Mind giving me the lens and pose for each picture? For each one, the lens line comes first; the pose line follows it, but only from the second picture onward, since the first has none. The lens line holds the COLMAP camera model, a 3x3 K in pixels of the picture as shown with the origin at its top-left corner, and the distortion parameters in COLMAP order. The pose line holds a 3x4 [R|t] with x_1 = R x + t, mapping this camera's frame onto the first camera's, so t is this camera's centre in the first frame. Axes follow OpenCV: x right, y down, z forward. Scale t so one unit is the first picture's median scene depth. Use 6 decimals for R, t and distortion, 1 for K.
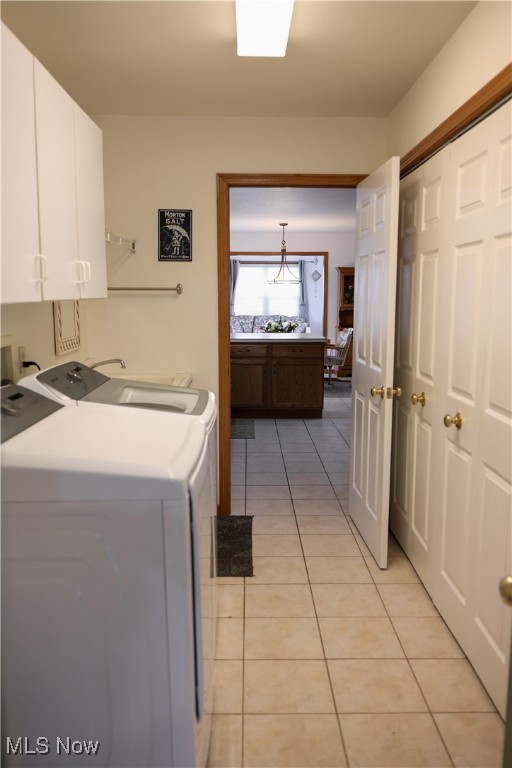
lens RADIAL K [[610.6, 0, 256.0], [0, 610.6, 384.0], [0, 0, 1]] dist [-0.004611, 0.004640]
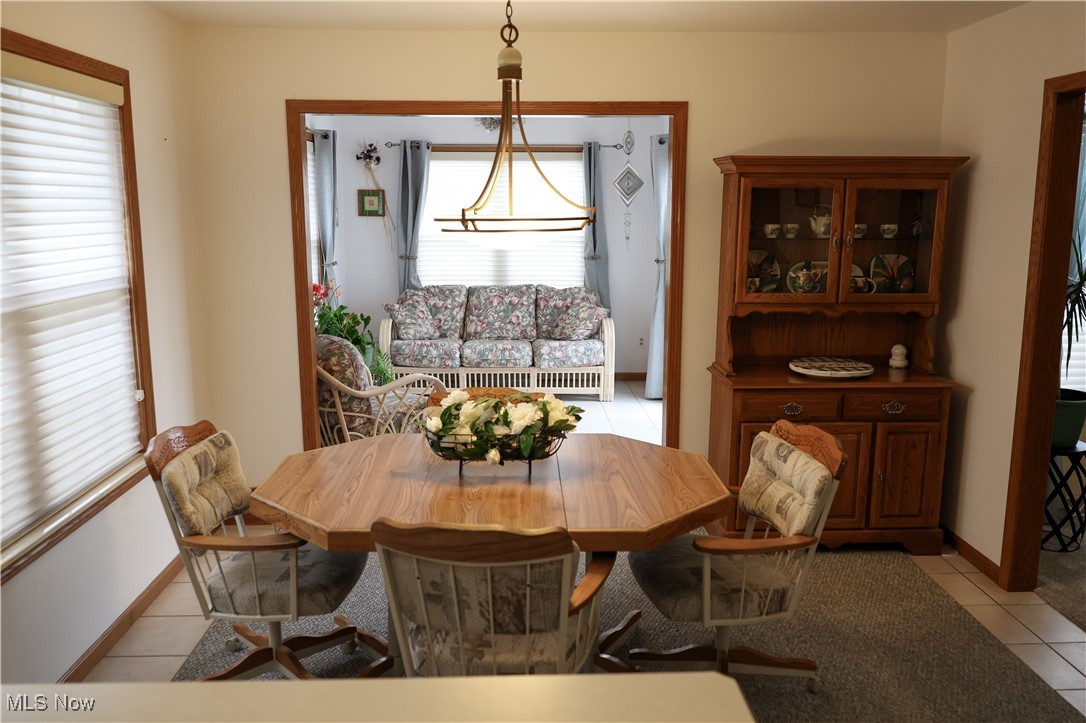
lens RADIAL K [[863.4, 0, 543.0], [0, 863.4, 361.5], [0, 0, 1]] dist [-0.004611, 0.004640]
pose [[0.999735, -0.005135, 0.022443, 0.048542], [0.004363, 0.999400, 0.034346, -0.127184], [-0.022606, -0.034239, 0.999158, 0.689001]]
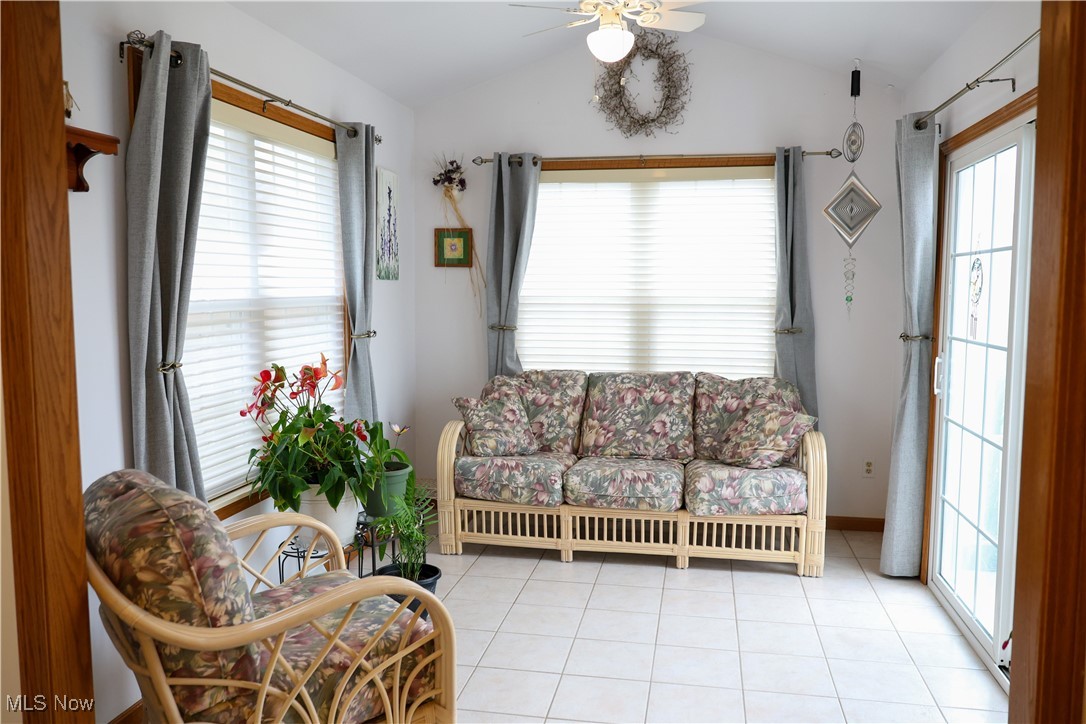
lens RADIAL K [[863.4, 0, 543.0], [0, 863.4, 362.0], [0, 0, 1]] dist [-0.004611, 0.004640]
pose [[0.981028, 0.015980, -0.193204, 0.071546], [-0.026752, 0.998221, -0.053277, -0.148709], [0.192009, 0.057435, 0.979711, 0.993035]]
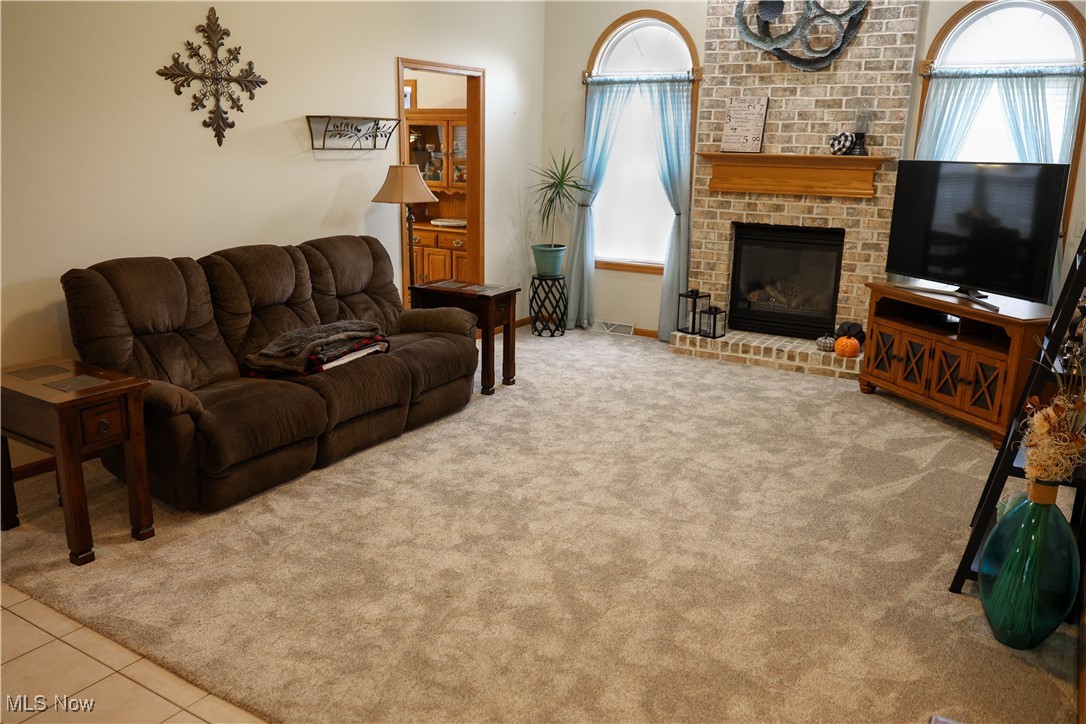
lens RADIAL K [[863.4, 0, 543.0], [0, 863.4, 362.0], [0, 0, 1]] dist [-0.004611, 0.004640]
pose [[0.838254, 0.149655, -0.524341, 0.735266], [-0.099703, 0.987455, 0.122443, -0.085919], [0.536087, -0.050360, 0.842659, 0.470836]]
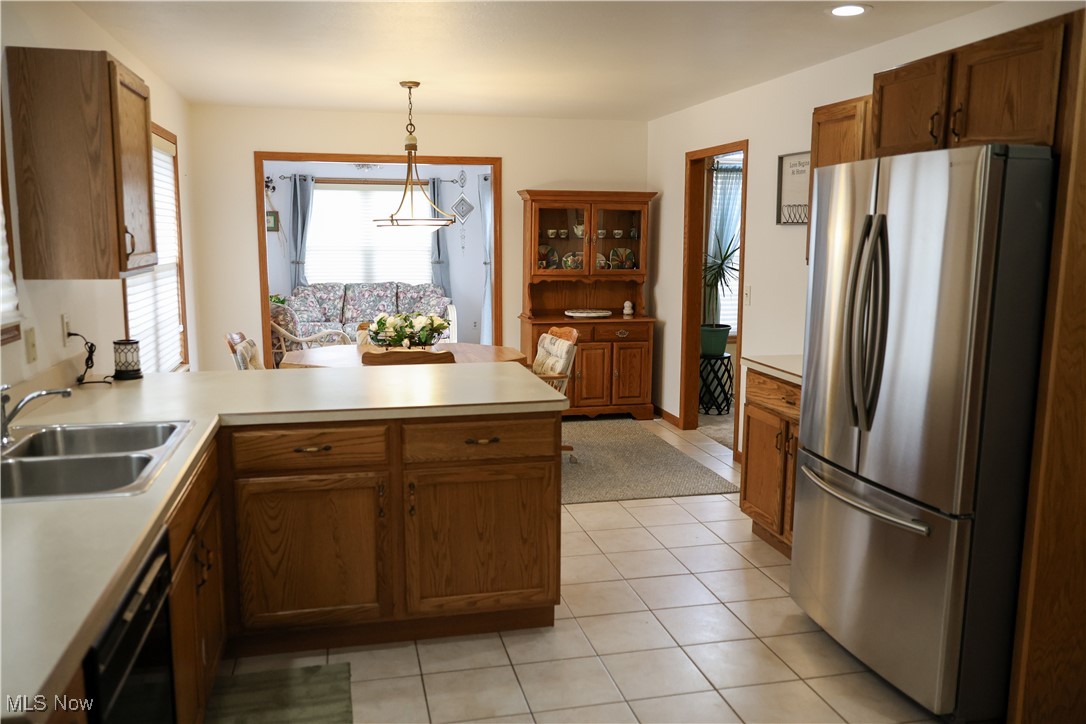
lens RADIAL K [[843.6, 0, 530.7], [0, 843.6, 362.1], [0, 0, 1]] dist [-0.005112, 0.000469]
pose [[0.977942, -0.028860, 0.206871, 0.001292], [0.027736, 0.999581, 0.008333, -0.072394], [-0.207025, -0.002412, 0.978333, 0.409814]]
